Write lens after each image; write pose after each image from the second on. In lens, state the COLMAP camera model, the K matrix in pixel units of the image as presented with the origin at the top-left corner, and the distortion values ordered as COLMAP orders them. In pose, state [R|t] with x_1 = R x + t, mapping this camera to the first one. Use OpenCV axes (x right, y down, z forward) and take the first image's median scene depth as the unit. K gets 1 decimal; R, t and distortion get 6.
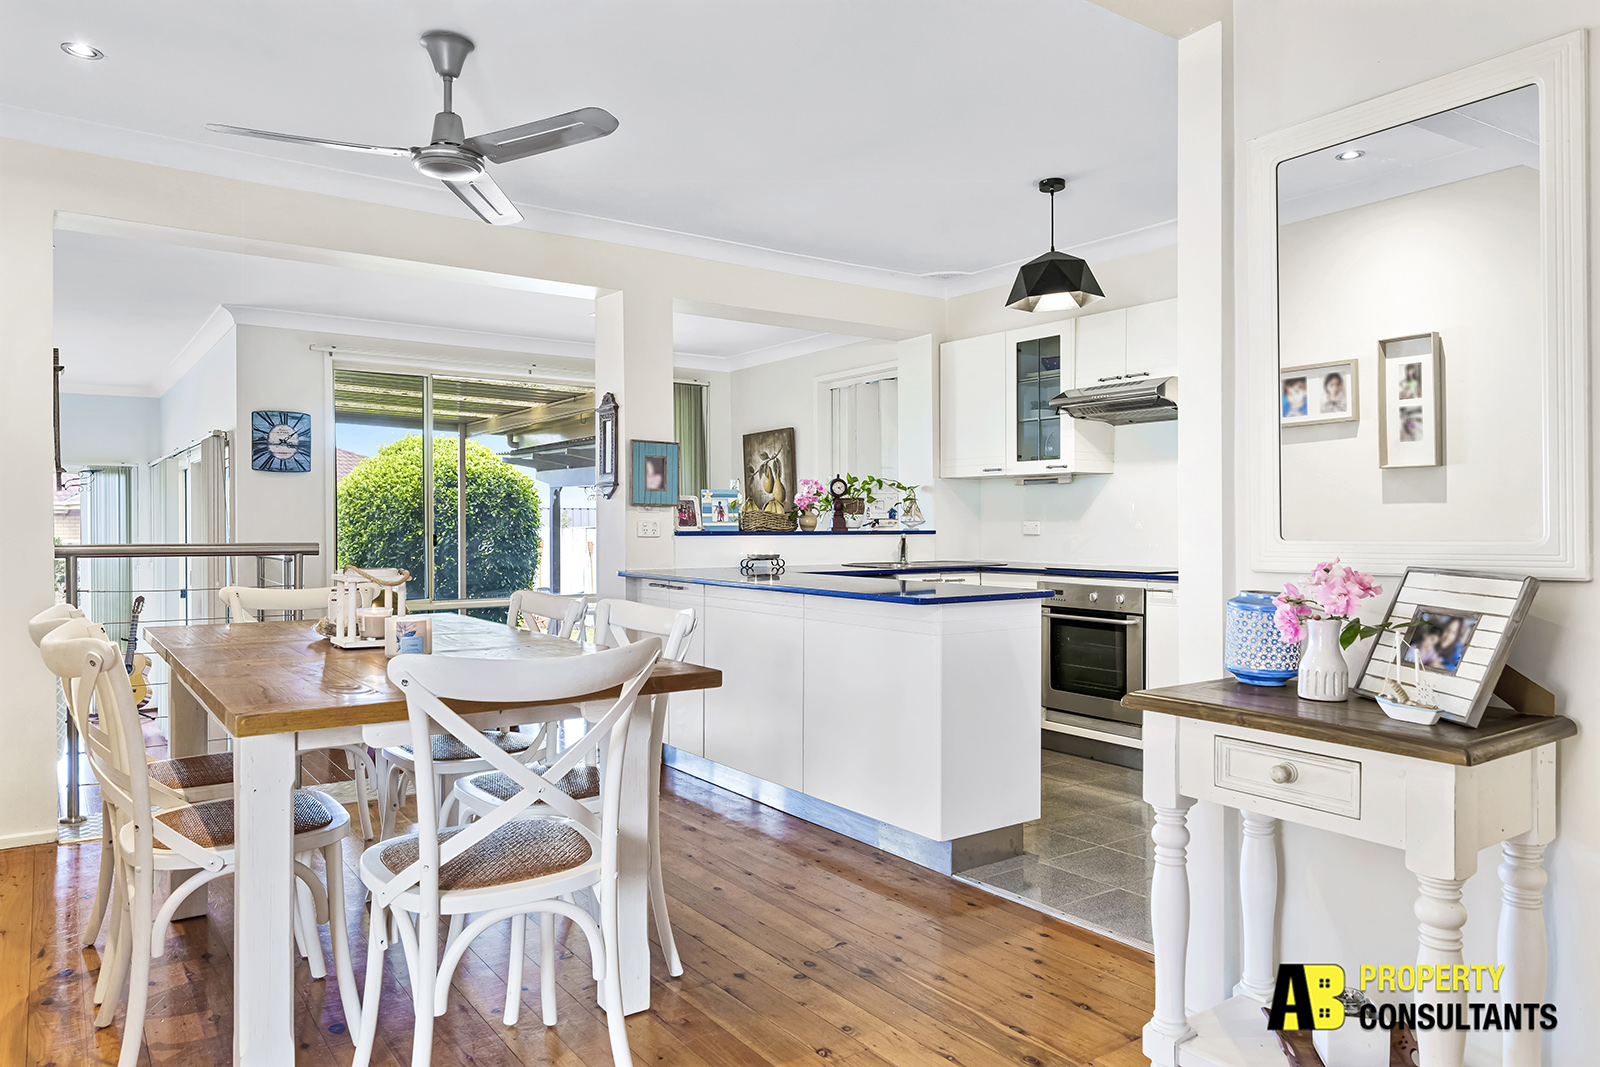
lens RADIAL K [[1063.5, 0, 800.0], [0, 1063.5, 533.5], [0, 0, 1]] dist [0.004481, 0.000691]
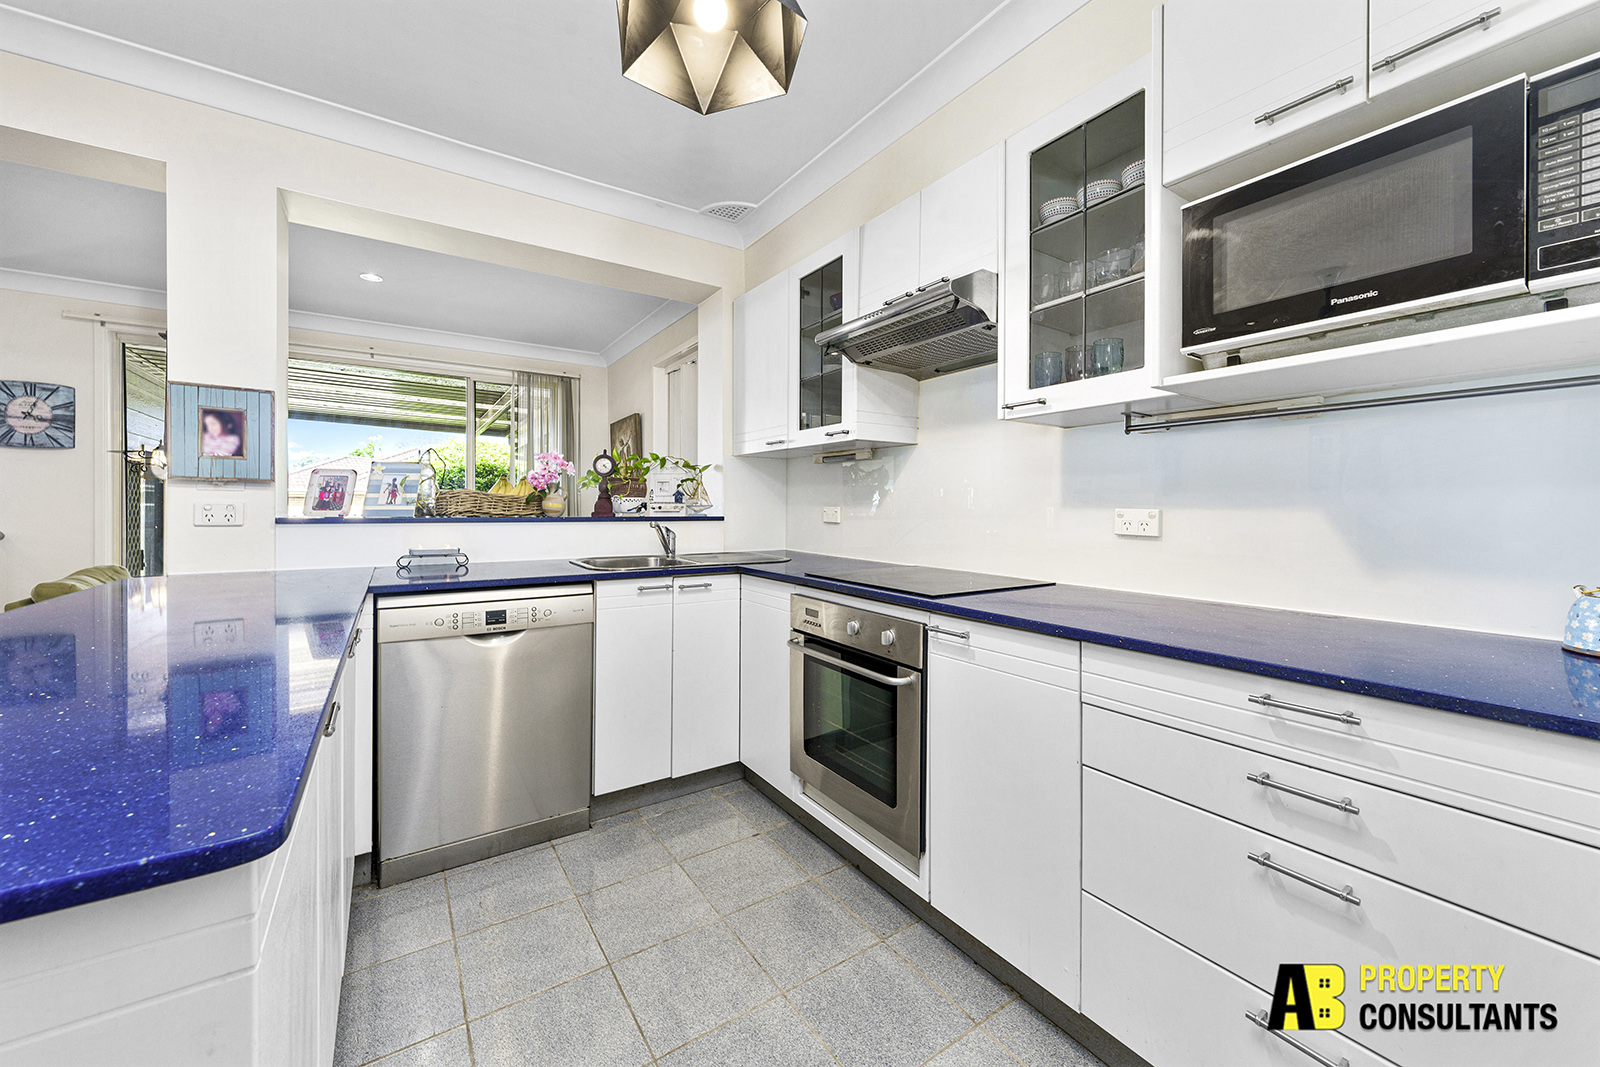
lens RADIAL K [[610.7, 0, 802.9], [0, 610.7, 510.4], [0, 0, 1]] dist [-0.000999, -0.000162]
pose [[0.999659, 0.006462, -0.025303, 0.209589], [-0.006551, 0.999973, -0.003433, -0.006719], [0.025280, 0.003598, 0.999674, 0.525961]]
